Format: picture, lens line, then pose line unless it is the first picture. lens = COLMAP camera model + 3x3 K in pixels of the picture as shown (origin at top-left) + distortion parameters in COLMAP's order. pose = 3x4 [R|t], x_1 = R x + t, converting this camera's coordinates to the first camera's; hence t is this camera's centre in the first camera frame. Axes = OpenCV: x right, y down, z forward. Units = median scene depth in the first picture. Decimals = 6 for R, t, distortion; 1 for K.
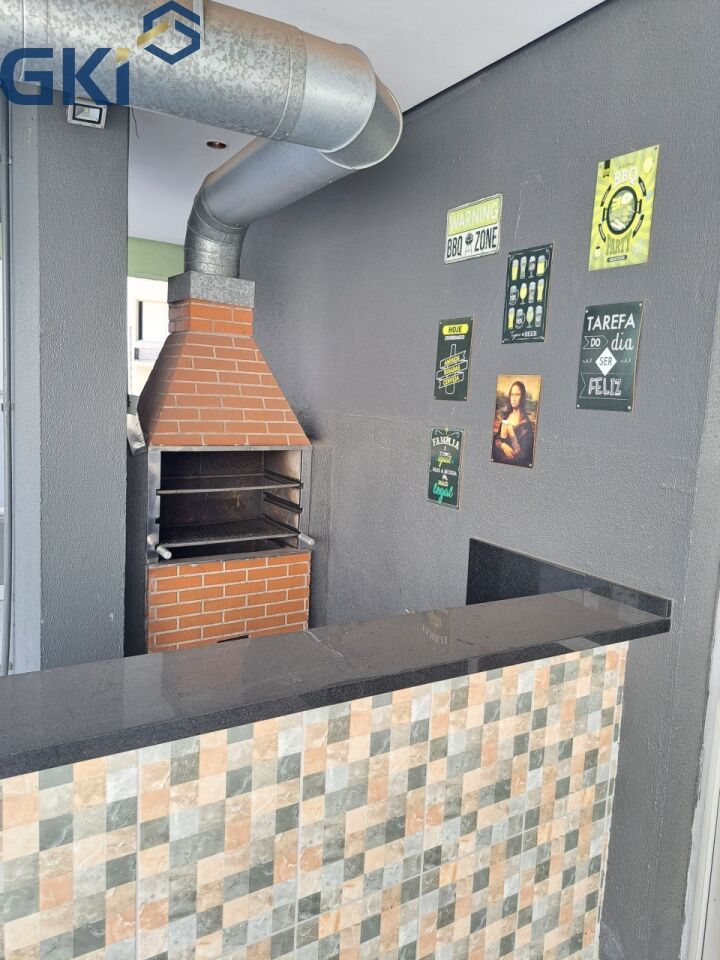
lens RADIAL K [[677.5, 0, 358.6], [0, 677.5, 470.7], [0, 0, 1]] dist [0.005699, -0.026017]
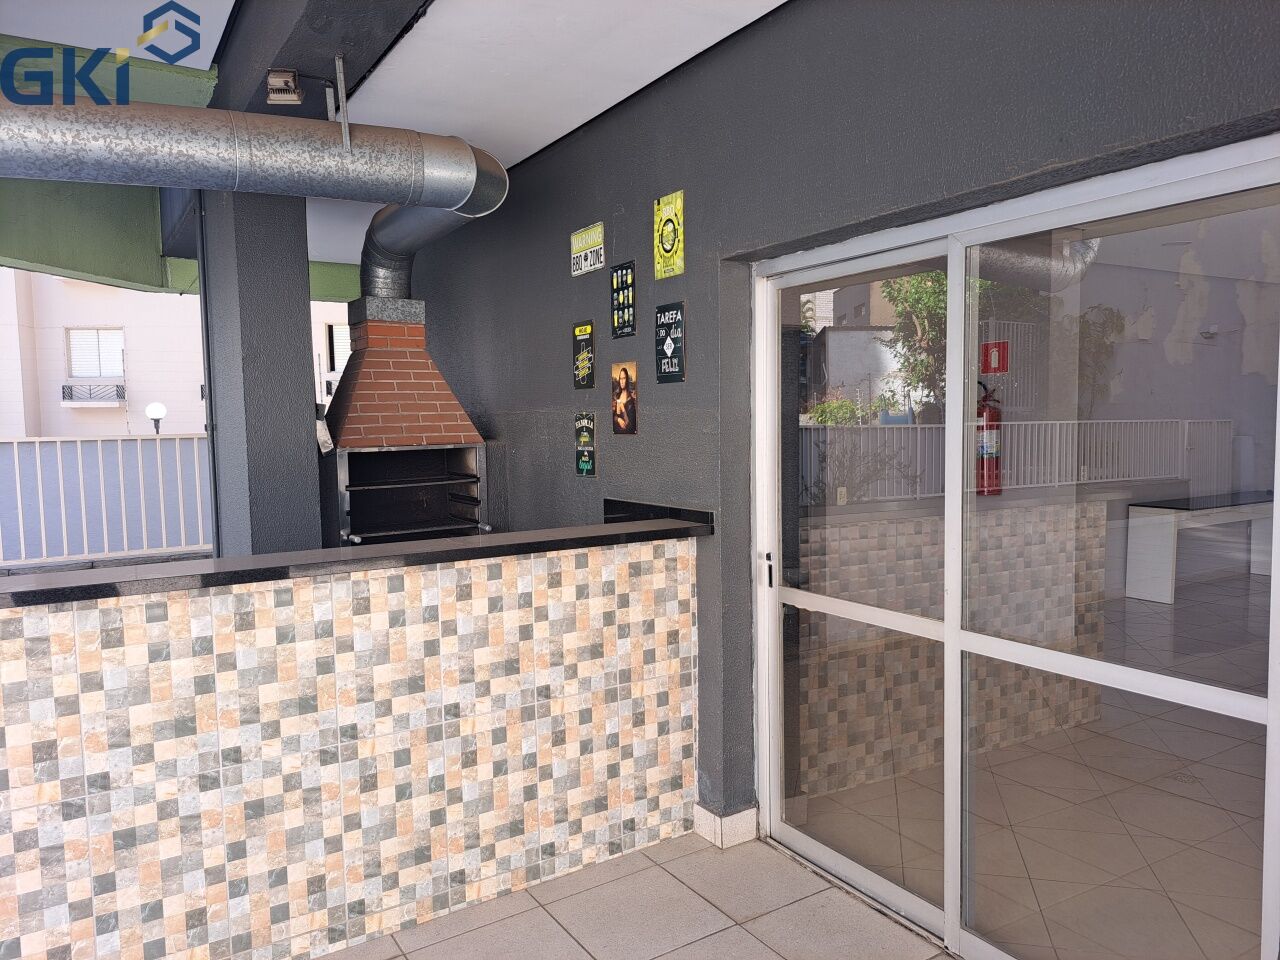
lens RADIAL K [[903.3, 0, 642.1], [0, 903.3, 488.9], [0, 0, 1]] dist [0.005699, -0.026017]
pose [[0.997466, -0.070251, 0.011202, 0.266851], [0.070664, 0.996610, -0.042137, 0.190790], [-0.008204, 0.042822, 0.999049, -0.770287]]
